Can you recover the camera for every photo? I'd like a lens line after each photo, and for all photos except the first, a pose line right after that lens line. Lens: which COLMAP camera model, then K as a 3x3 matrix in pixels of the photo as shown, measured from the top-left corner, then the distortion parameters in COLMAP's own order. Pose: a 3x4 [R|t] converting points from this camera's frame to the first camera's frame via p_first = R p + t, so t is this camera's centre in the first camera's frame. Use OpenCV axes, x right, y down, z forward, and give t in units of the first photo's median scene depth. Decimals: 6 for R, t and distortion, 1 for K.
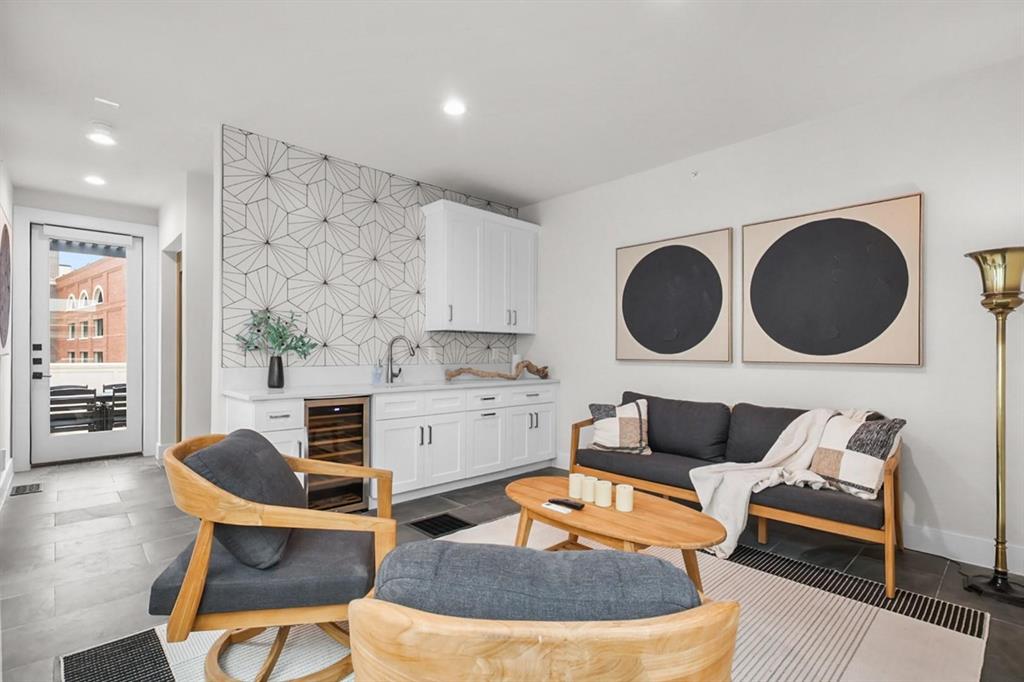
lens RADIAL K [[476.5, 0, 508.7], [0, 476.5, 344.2], [0, 0, 1]] dist [-0.009424, 0.004352]
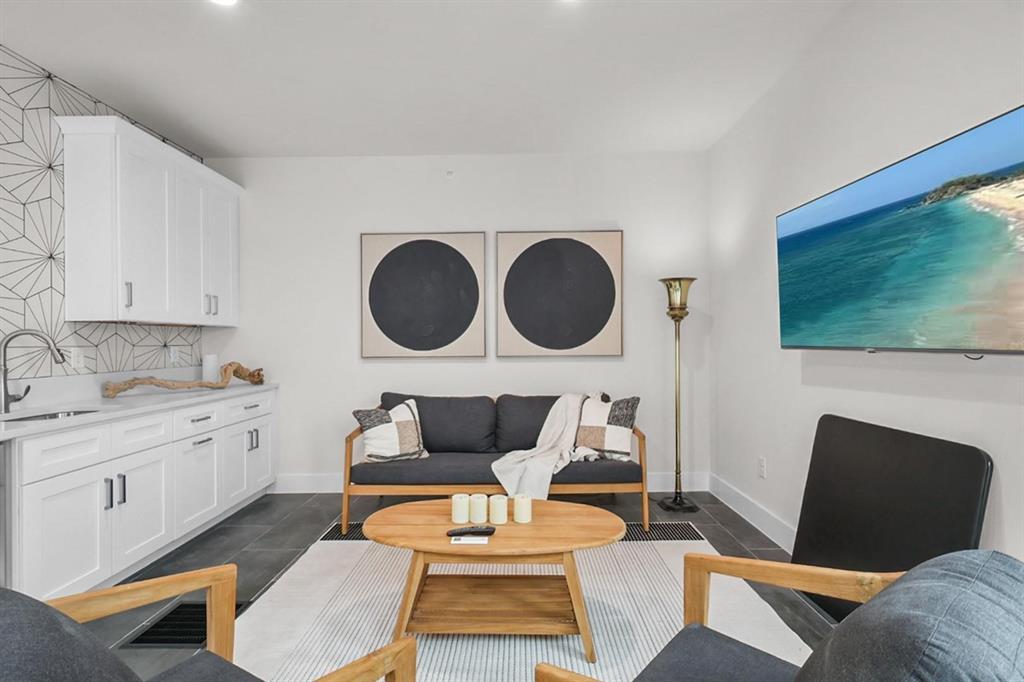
lens RADIAL K [[476.5, 0, 510.4], [0, 476.5, 336.4], [0, 0, 1]] dist [-0.009424, 0.004352]
pose [[0.701323, -0.002406, 0.712840, -0.260763], [-0.000396, 0.999993, 0.003765, -0.013358], [-0.712844, -0.002923, 0.701317, 0.204262]]
